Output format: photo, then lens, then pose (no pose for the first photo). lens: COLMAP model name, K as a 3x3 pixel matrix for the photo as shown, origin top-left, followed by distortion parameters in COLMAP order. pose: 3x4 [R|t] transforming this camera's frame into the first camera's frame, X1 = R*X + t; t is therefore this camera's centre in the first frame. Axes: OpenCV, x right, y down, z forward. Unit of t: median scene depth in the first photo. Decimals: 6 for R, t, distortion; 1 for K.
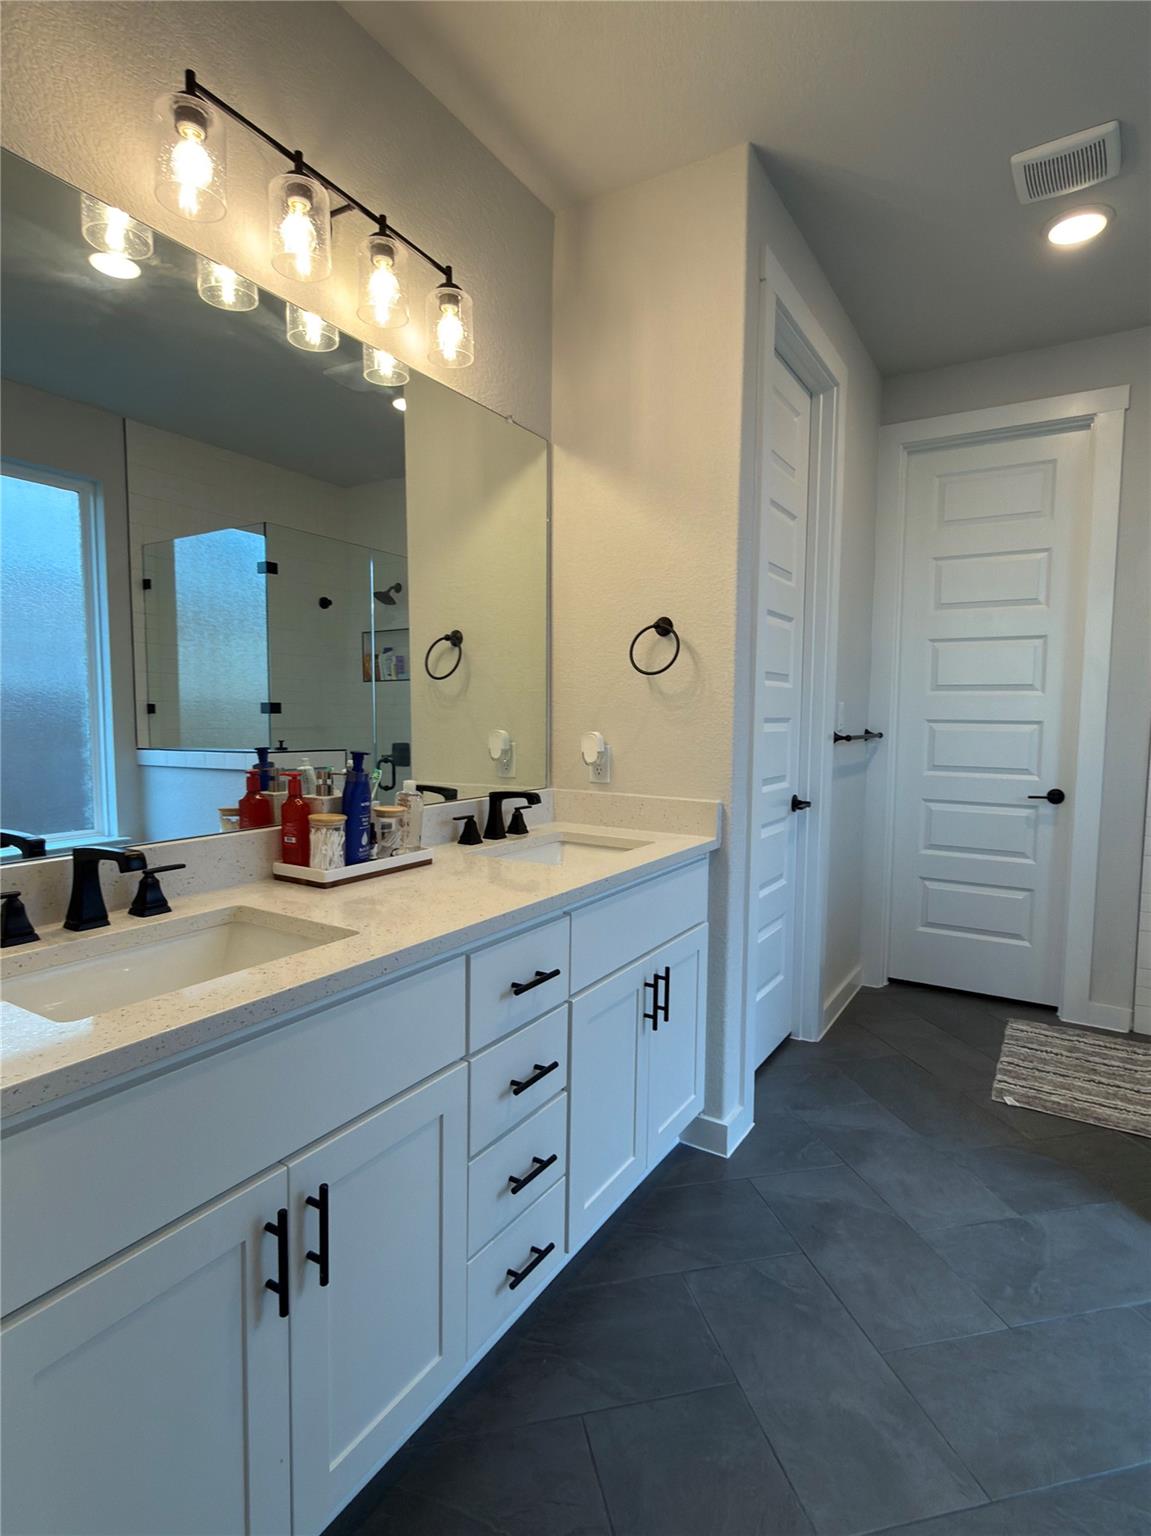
lens RADIAL K [[795.0, 0, 575.5], [0, 795.0, 768.0], [0, 0, 1]] dist [-0.003533, -0.000690]
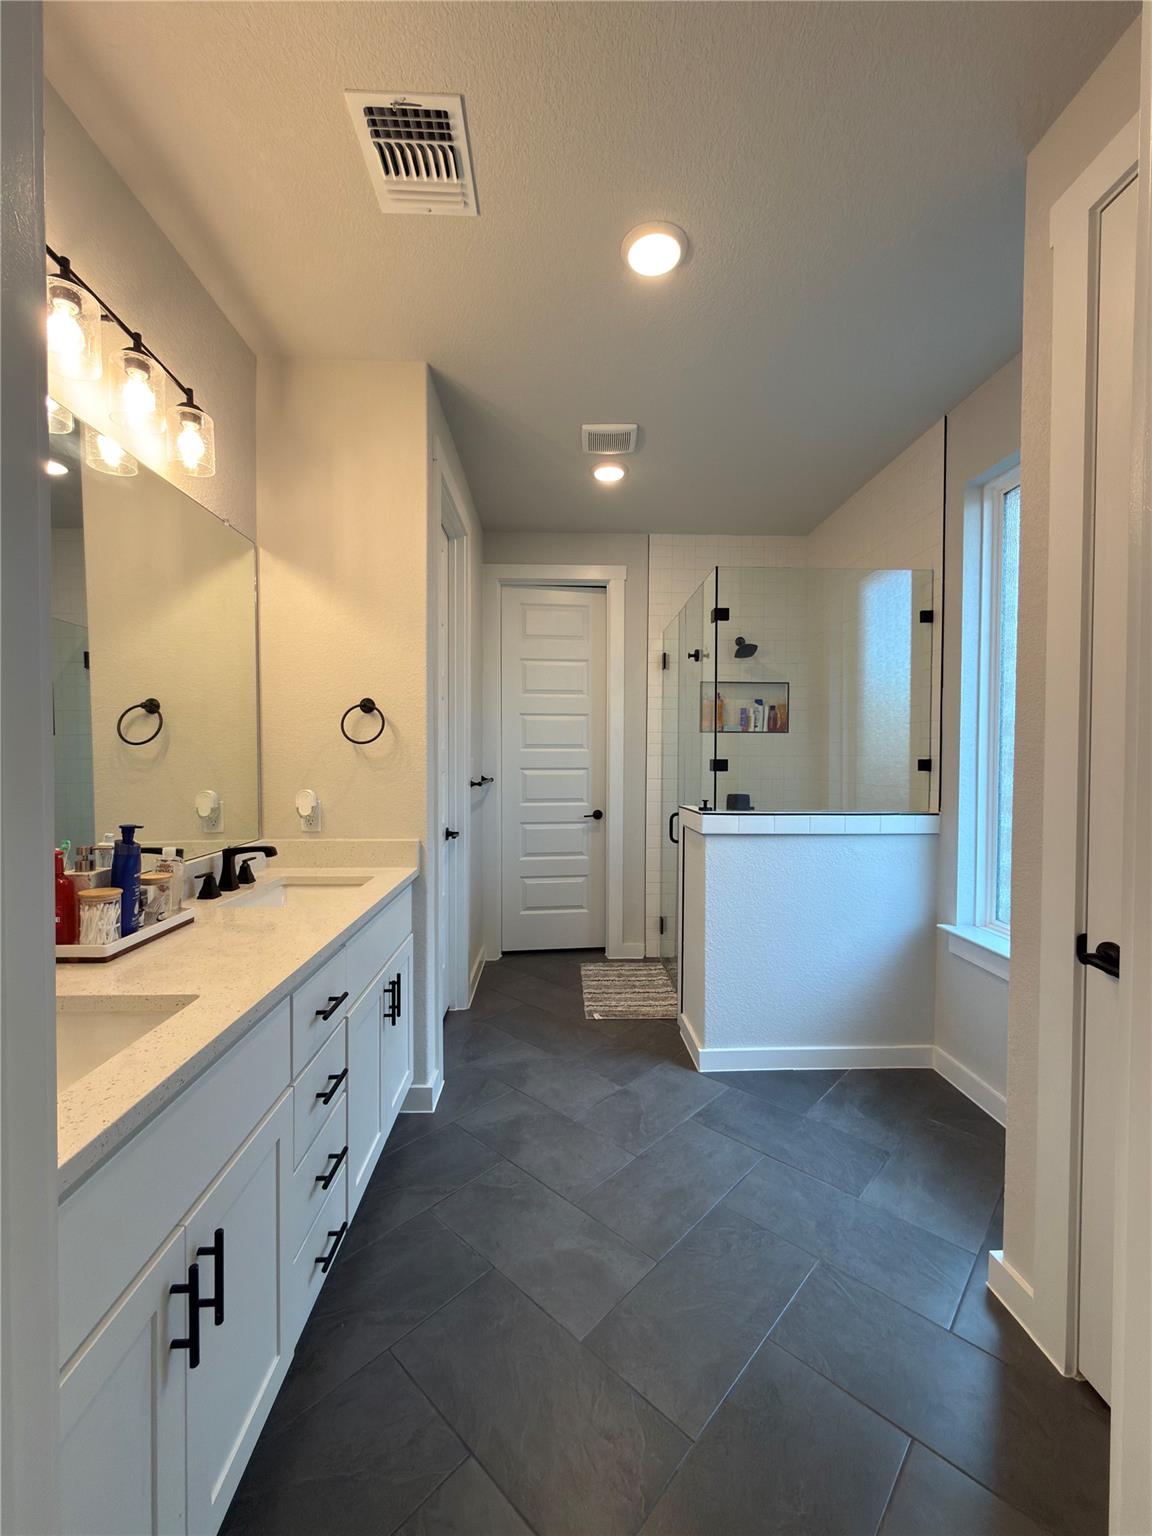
lens RADIAL K [[625.3, 0, 578.4], [0, 625.3, 768.1], [0, 0, 1]] dist [0.000247, -0.000153]
pose [[0.830026, -0.021504, 0.557310, -0.171027], [0.047170, 0.998383, -0.031730, -0.030431], [-0.555727, 0.052625, 0.829698, -0.016246]]
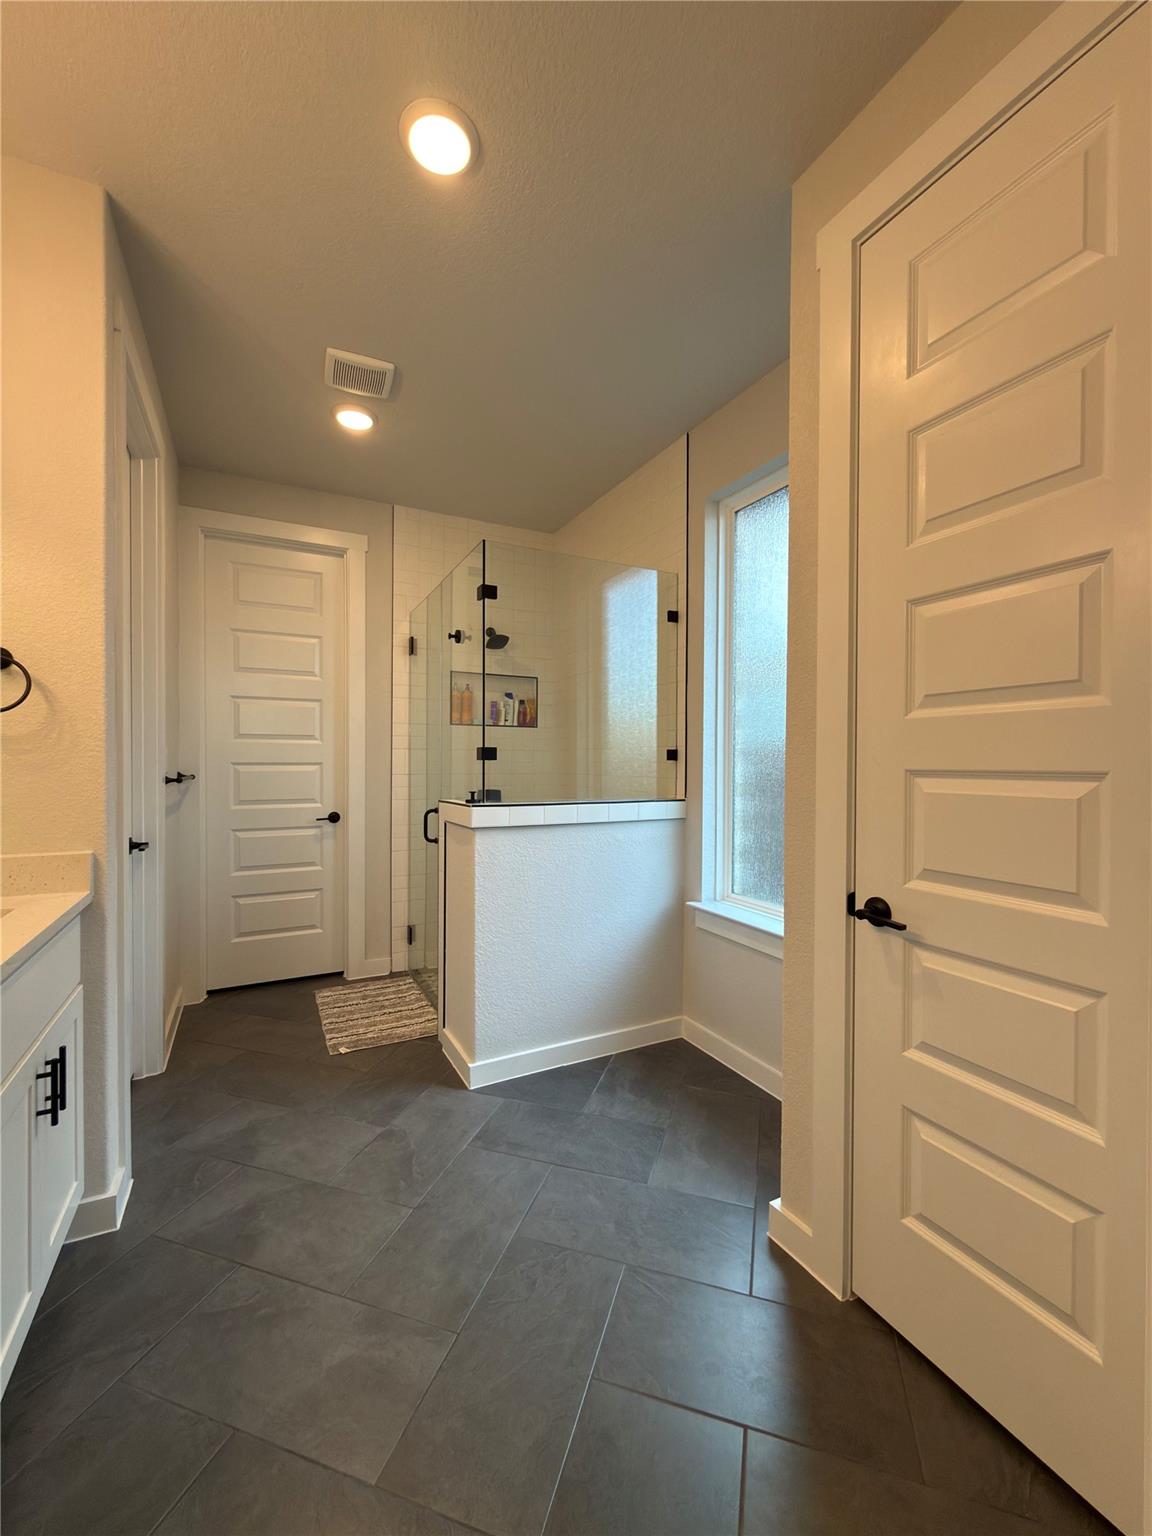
lens RADIAL K [[625.3, 0, 578.4], [0, 625.3, 768.1], [0, 0, 1]] dist [0.000247, -0.000153]
pose [[0.513031, -0.019555, 0.858148, -0.153091], [0.063702, 0.997851, -0.015344, -0.008174], [-0.856003, 0.062538, 0.513174, 0.118336]]
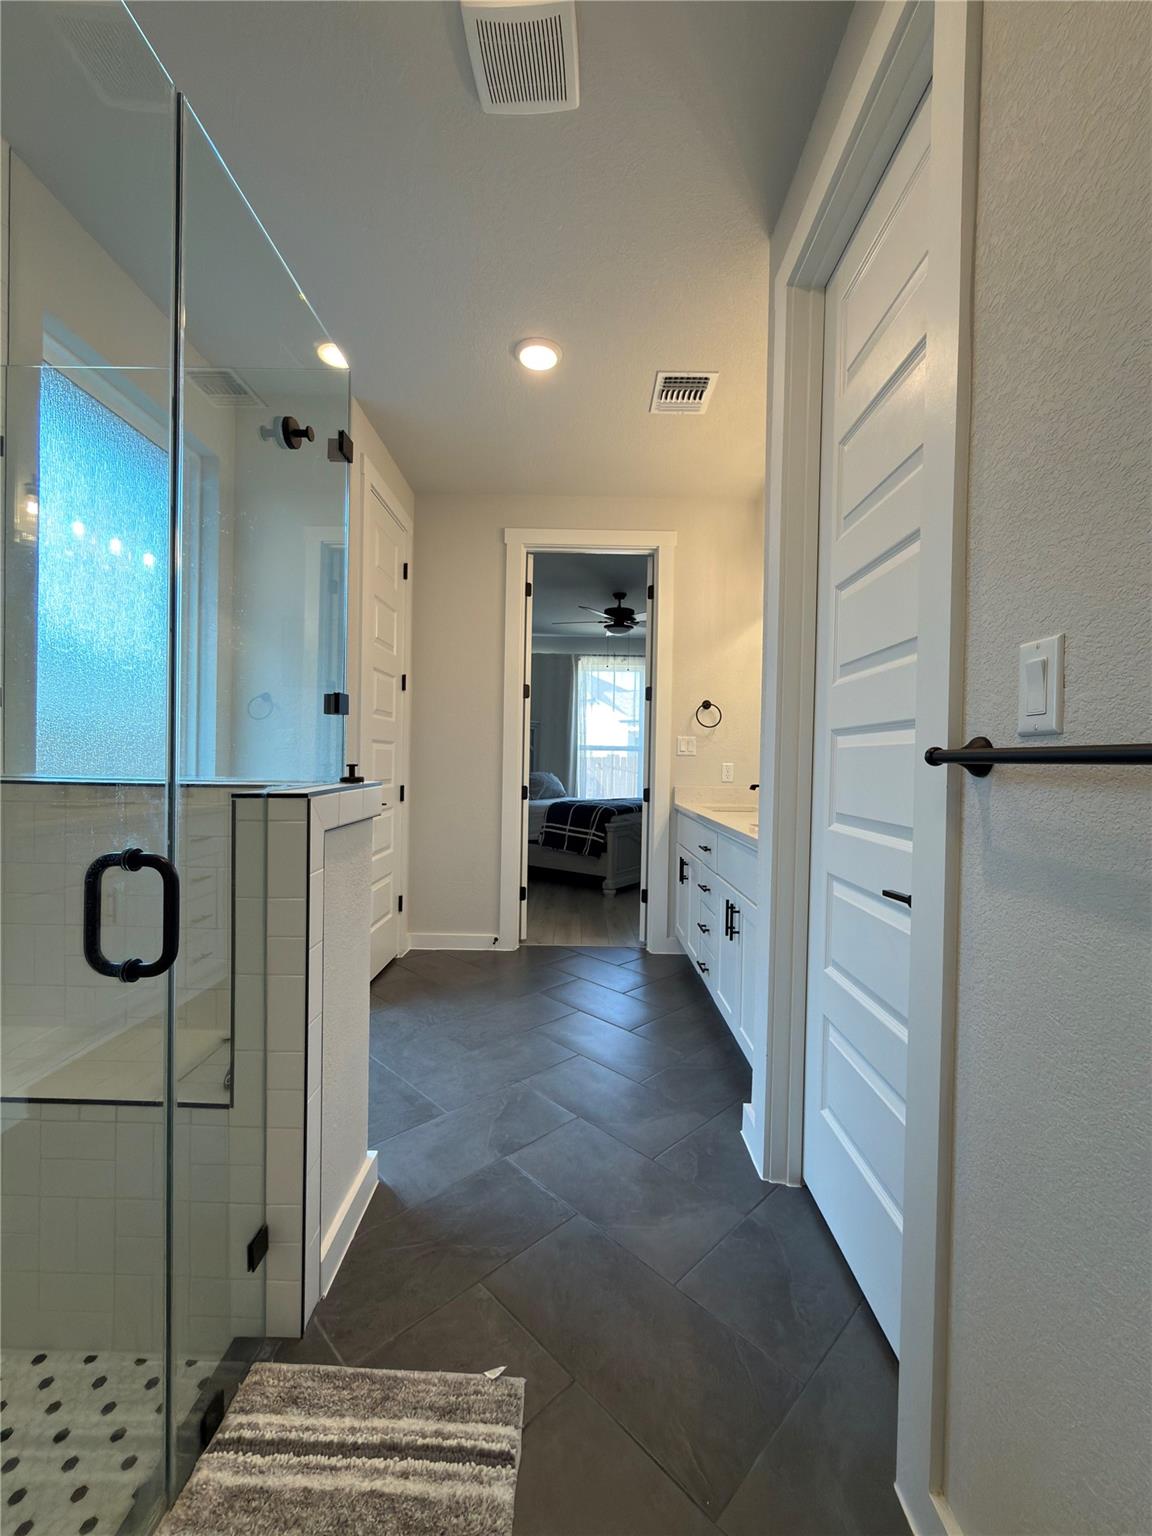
lens RADIAL K [[625.3, 0, 578.4], [0, 625.3, 768.1], [0, 0, 1]] dist [0.000247, -0.000153]
pose [[-0.854039, -0.024280, -0.519643, 0.847867], [-0.063911, 0.996240, 0.058491, -0.046518], [0.516269, 0.083164, -0.852379, 1.578202]]
